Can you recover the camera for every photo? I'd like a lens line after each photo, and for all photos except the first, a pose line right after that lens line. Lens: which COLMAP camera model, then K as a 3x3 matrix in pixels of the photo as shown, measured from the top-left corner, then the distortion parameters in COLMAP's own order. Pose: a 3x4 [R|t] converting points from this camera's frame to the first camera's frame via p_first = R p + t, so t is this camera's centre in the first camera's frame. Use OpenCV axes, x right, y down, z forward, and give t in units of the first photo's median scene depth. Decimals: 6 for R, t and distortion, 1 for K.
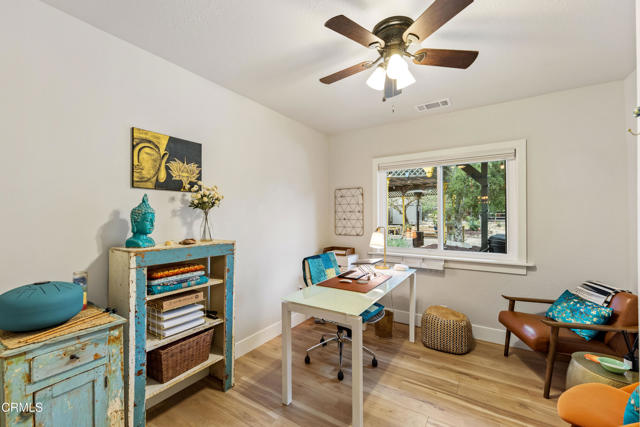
lens RADIAL K [[271.3, 0, 317.3], [0, 271.3, 212.5], [0, 0, 1]] dist [-0.009955, -0.000062]
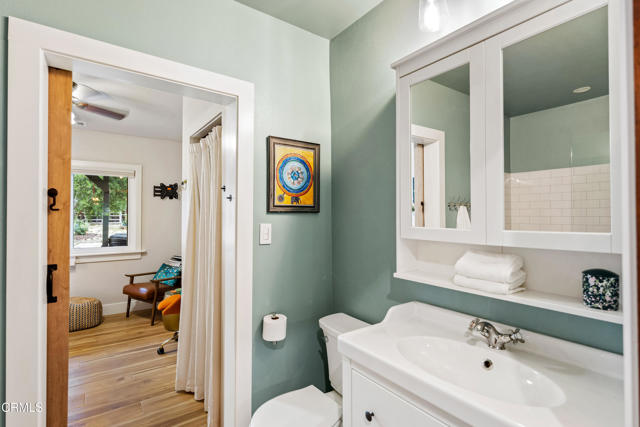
lens RADIAL K [[313.8, 0, 318.6], [0, 313.8, 211.6], [0, 0, 1]] dist [-0.001853, -0.001127]
pose [[0.370318, 0.015662, 0.928773, -0.459388], [-0.007572, 0.999876, -0.013842, -0.007376], [-0.928874, -0.001906, 0.370390, -0.535539]]
